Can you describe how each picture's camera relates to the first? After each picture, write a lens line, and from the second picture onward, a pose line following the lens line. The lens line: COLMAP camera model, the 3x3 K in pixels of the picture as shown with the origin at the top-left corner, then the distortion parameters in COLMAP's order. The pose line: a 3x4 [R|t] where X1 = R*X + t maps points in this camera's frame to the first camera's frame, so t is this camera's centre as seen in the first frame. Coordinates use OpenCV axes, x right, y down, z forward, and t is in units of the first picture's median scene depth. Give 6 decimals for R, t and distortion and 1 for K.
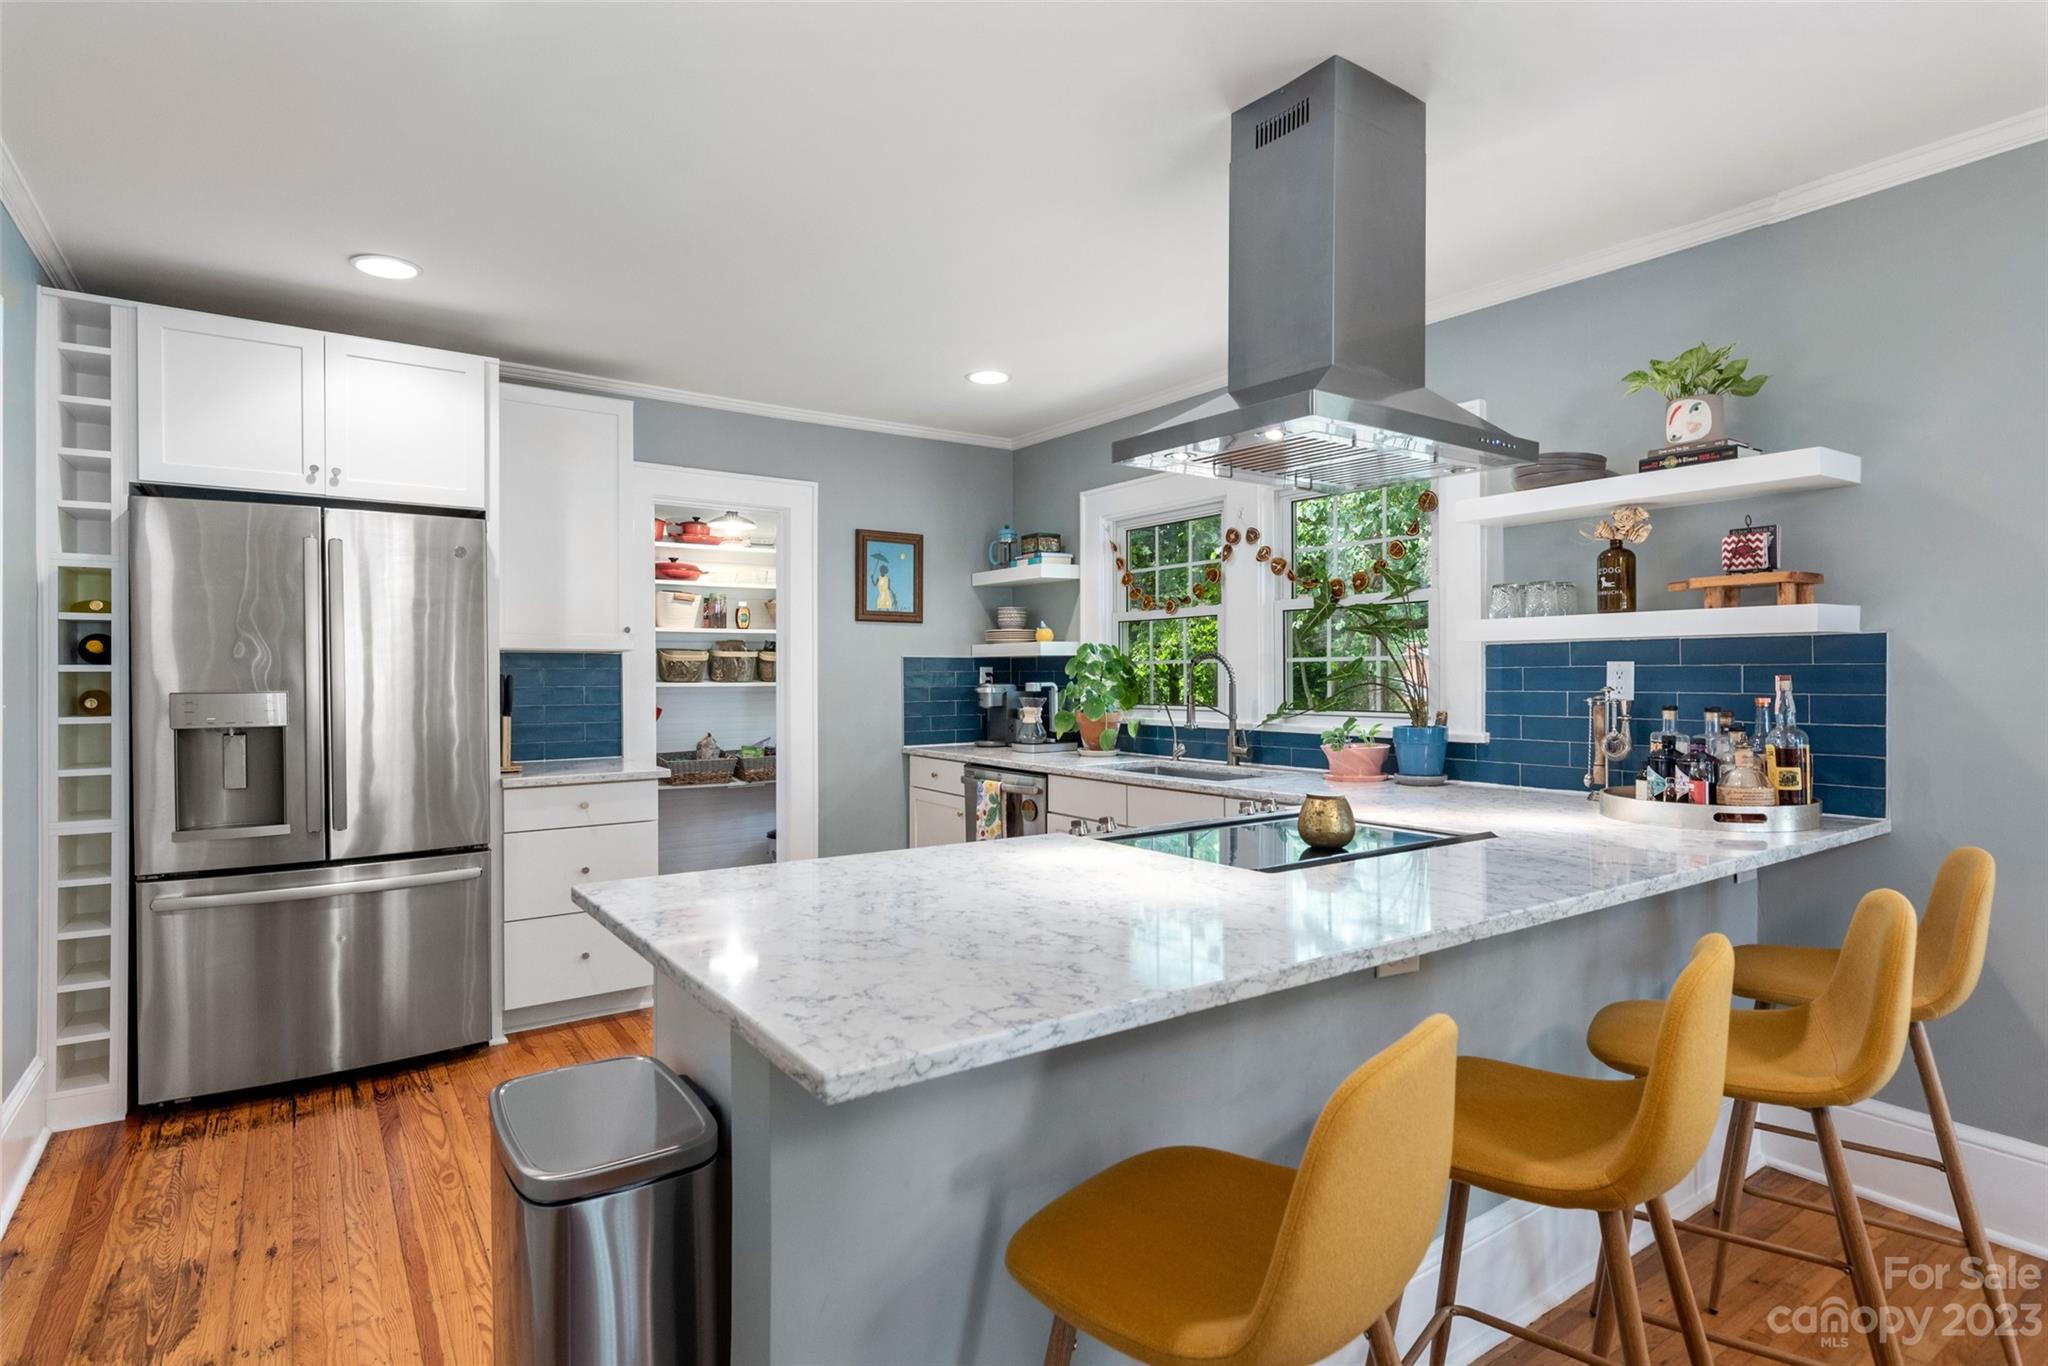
lens RADIAL K [[1046.1, 0, 1022.6], [0, 1046.1, 678.6], [0, 0, 1]] dist [-0.003136, 0.001459]
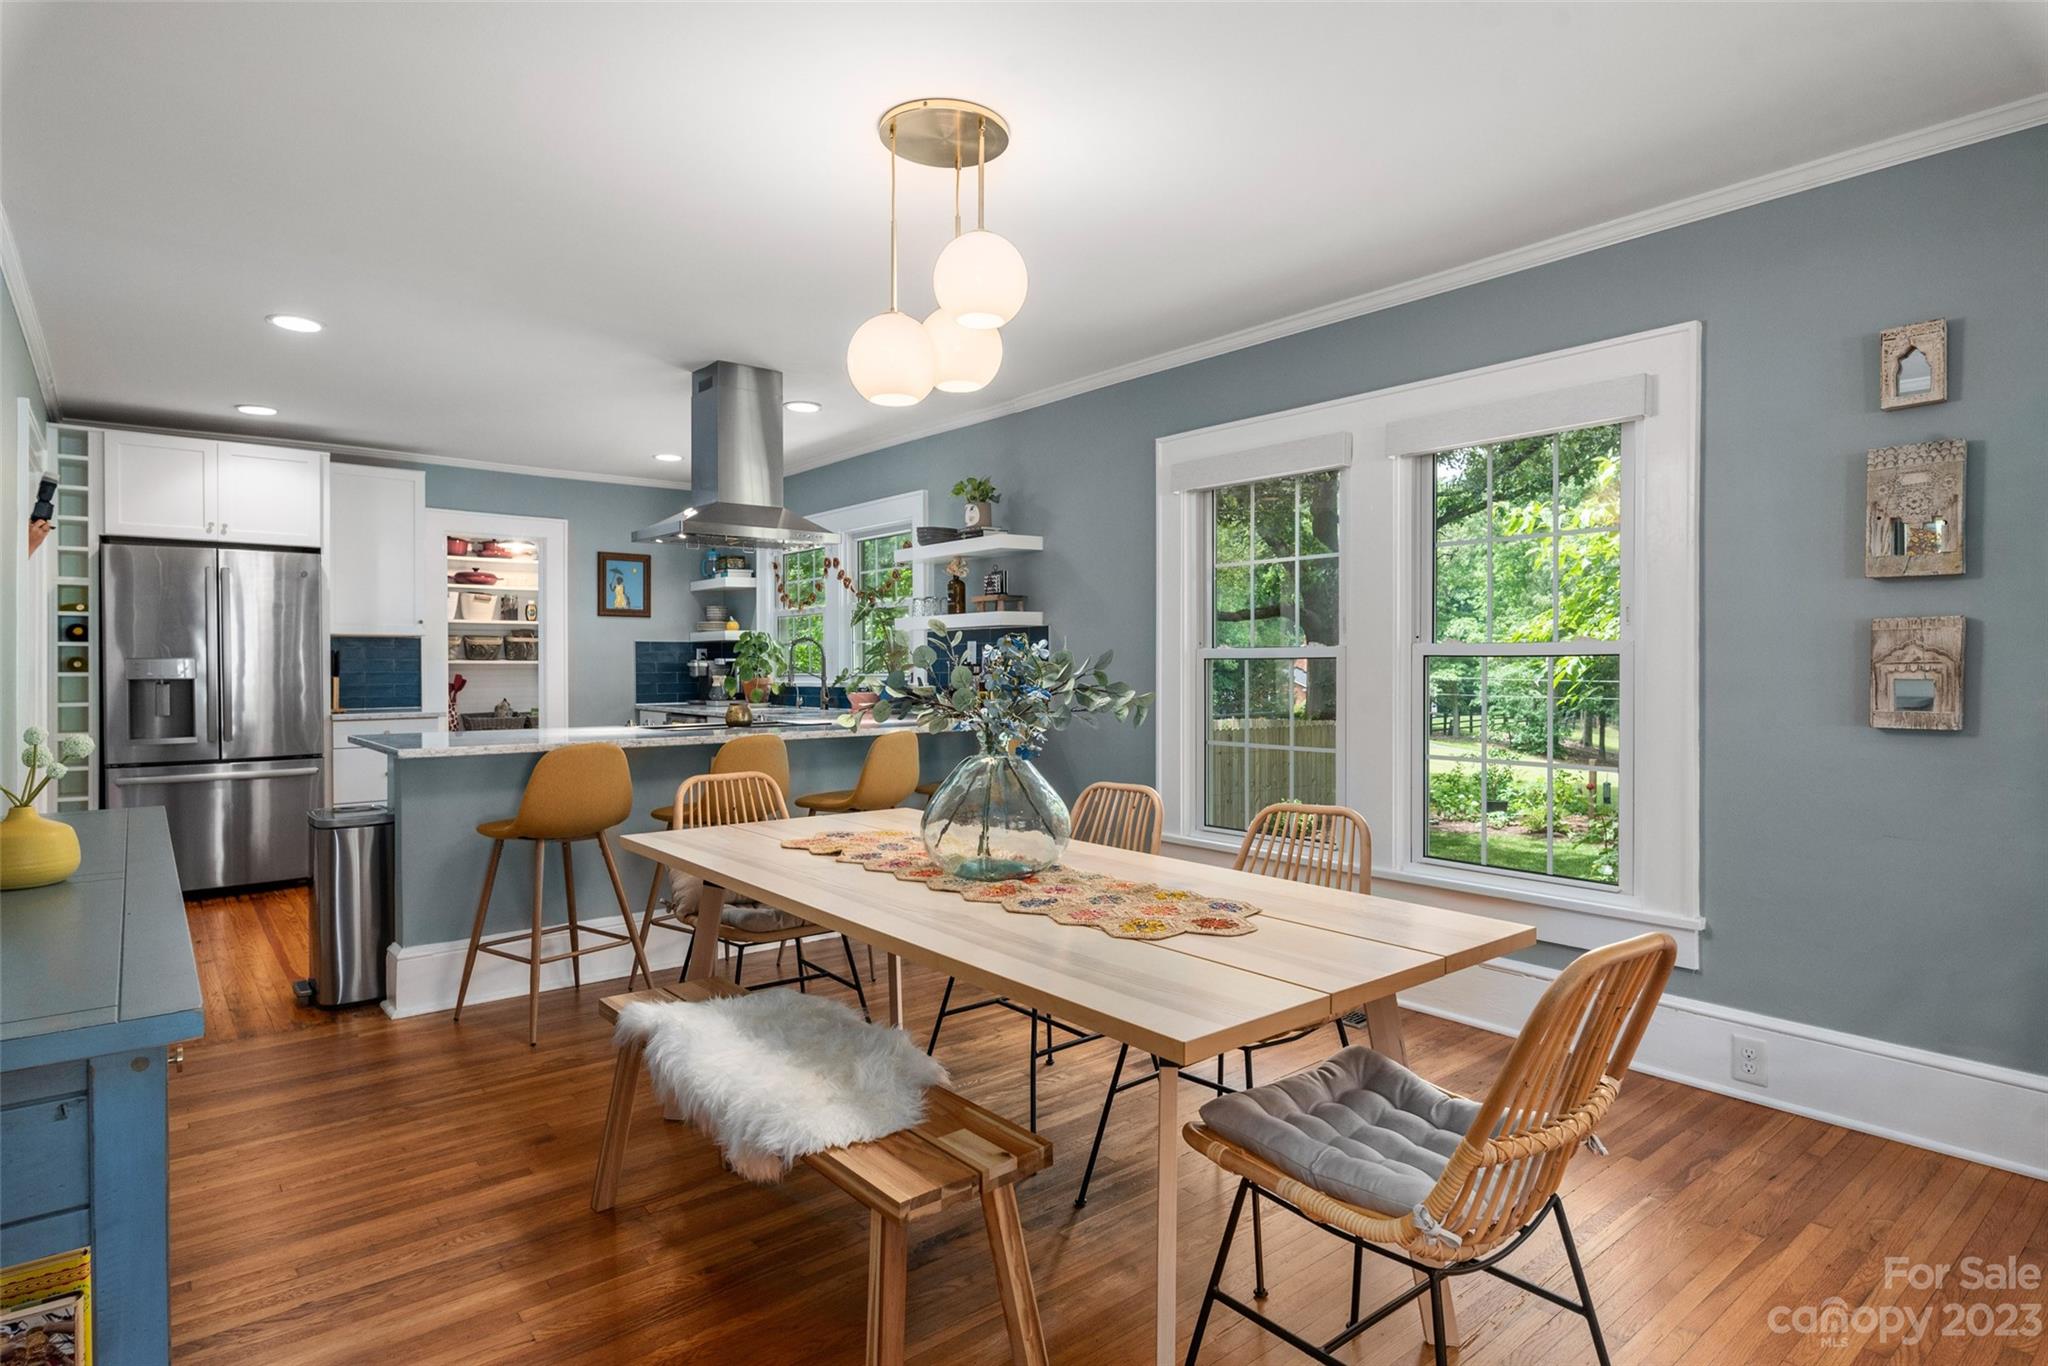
lens RADIAL K [[1095.5, 0, 1027.8], [0, 1095.5, 668.5], [0, 0, 1]] dist [-0.001548, -0.002527]
pose [[0.997245, -0.000241, 0.074180, 0.413922], [0.000440, 0.999996, -0.002678, 0.027910], [-0.074180, 0.002703, 0.997241, -0.704314]]
